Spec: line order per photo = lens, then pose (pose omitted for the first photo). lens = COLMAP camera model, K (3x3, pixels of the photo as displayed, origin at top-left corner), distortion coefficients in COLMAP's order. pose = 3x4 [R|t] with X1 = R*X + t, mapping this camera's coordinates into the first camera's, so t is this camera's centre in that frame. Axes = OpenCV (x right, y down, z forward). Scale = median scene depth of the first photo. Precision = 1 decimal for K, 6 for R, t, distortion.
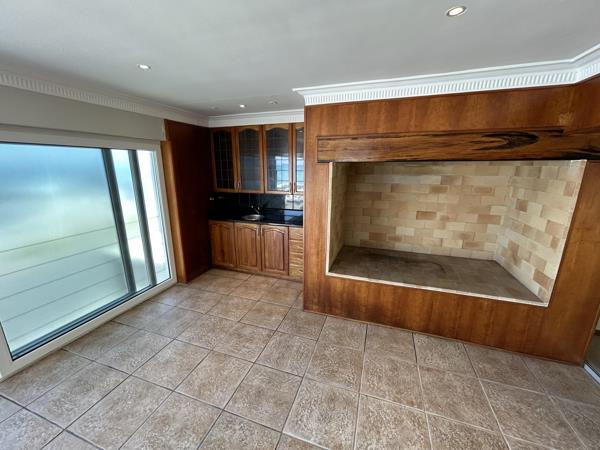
lens RADIAL K [[242.3, 0, 298.8], [0, 242.3, 225.0], [0, 0, 1]] dist [-0.003779, -0.000424]
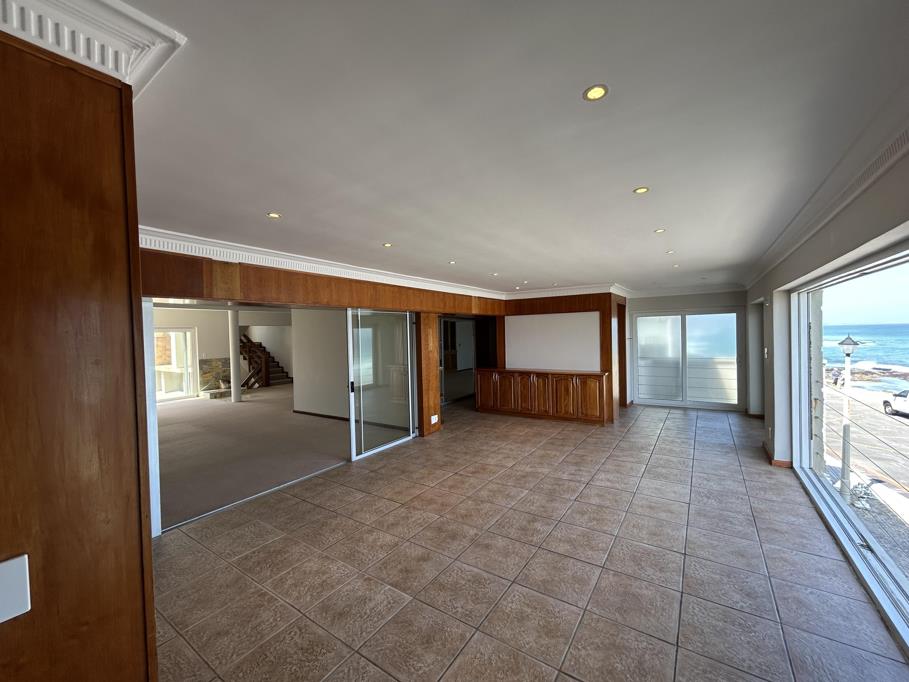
lens RADIAL K [[367.1, 0, 451.1], [0, 367.1, 340.7], [0, 0, 1]] dist [-0.003779, -0.000424]
pose [[-0.961711, 0.014567, 0.273678, -0.546767], [0.085277, 0.964920, 0.248308, -0.395251], [-0.260461, 0.262139, -0.929217, 1.804110]]
